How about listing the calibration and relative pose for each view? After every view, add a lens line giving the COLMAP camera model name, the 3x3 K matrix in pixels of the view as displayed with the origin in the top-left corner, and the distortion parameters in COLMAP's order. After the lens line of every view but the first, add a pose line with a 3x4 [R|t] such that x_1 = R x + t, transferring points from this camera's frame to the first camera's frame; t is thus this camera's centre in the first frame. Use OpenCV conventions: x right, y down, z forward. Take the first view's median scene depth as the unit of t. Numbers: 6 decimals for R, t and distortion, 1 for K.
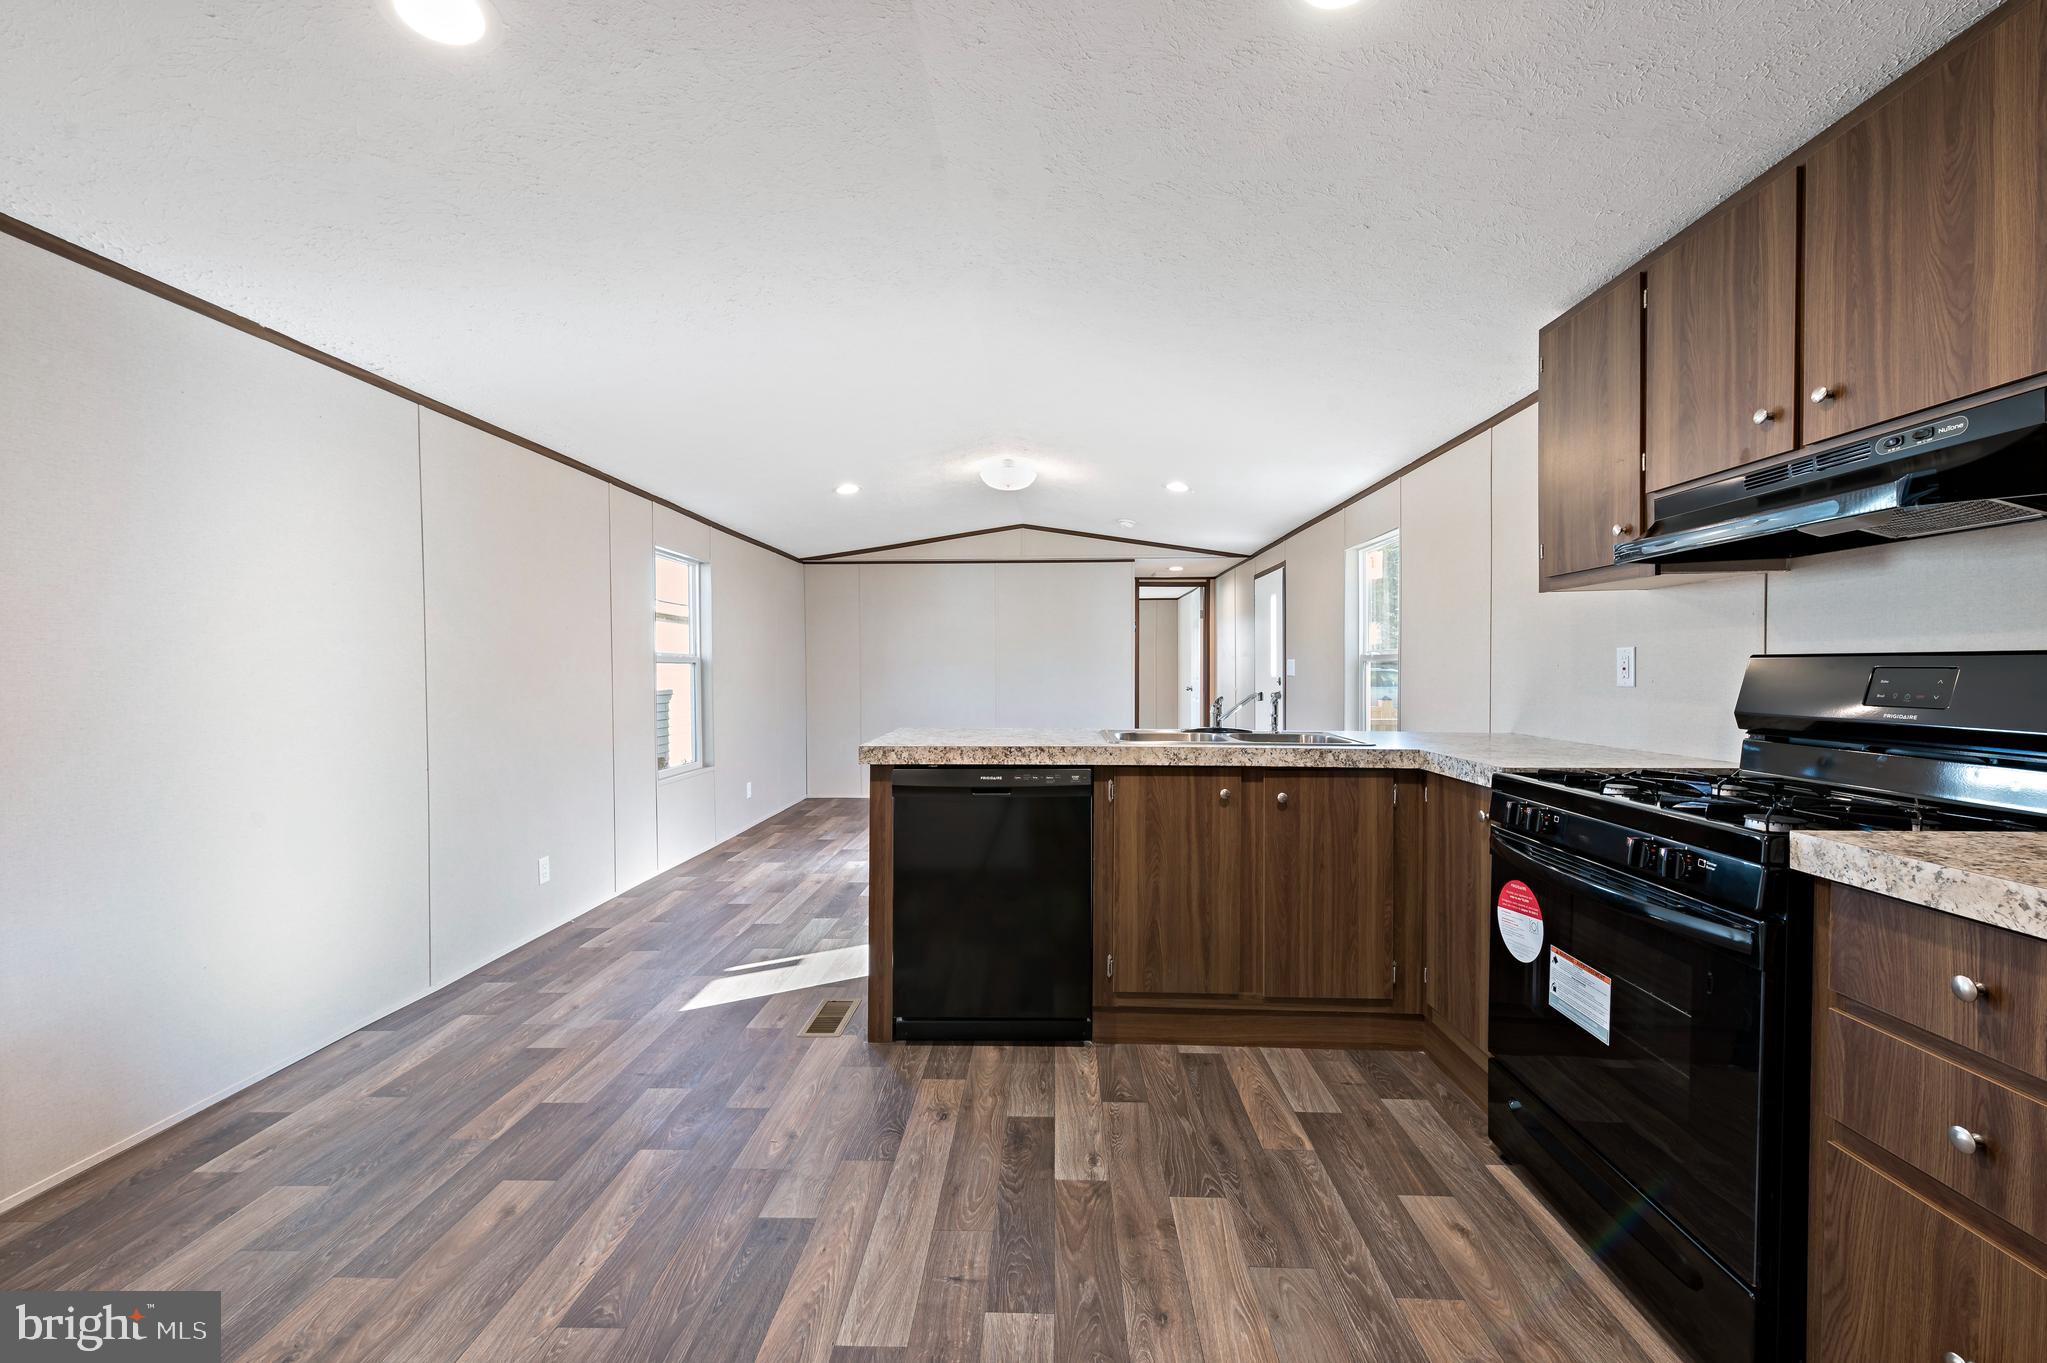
lens RADIAL K [[811.3, 0, 1023.5], [0, 811.3, 681.5], [0, 0, 1]] dist [0.012896, -0.004903]
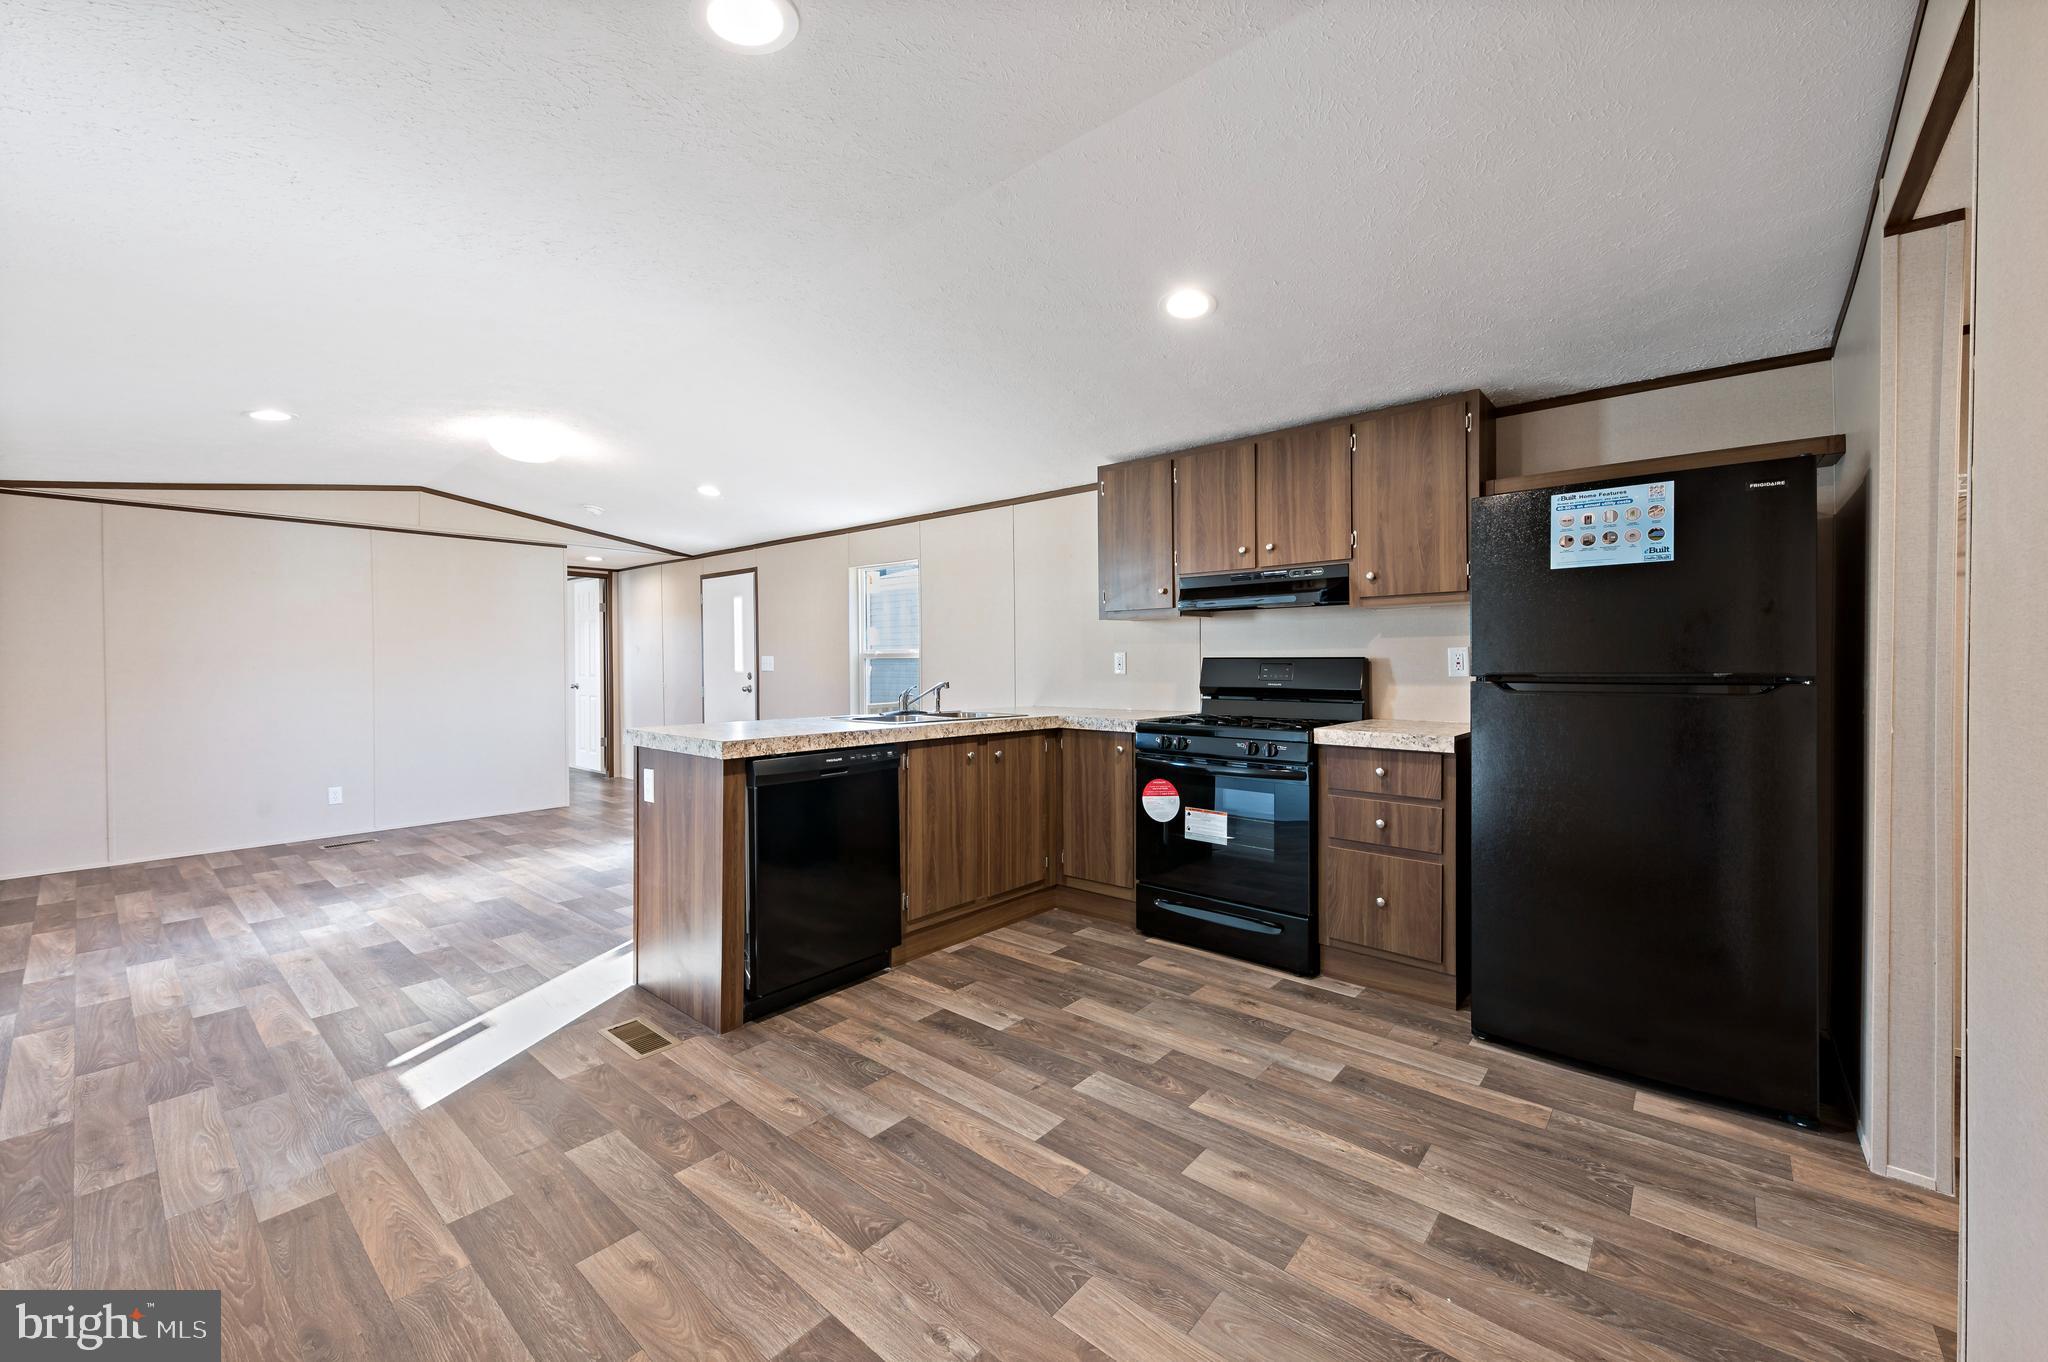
lens RADIAL K [[805.9, 0, 1031.0], [0, 805.9, 665.8], [0, 0, 1]] dist [0.008971, -0.000340]
pose [[0.620620, -0.003531, 0.784104, -0.812817], [0.014231, 0.999876, -0.006761, -0.003459], [-0.783983, 0.015354, 0.620593, 0.072027]]
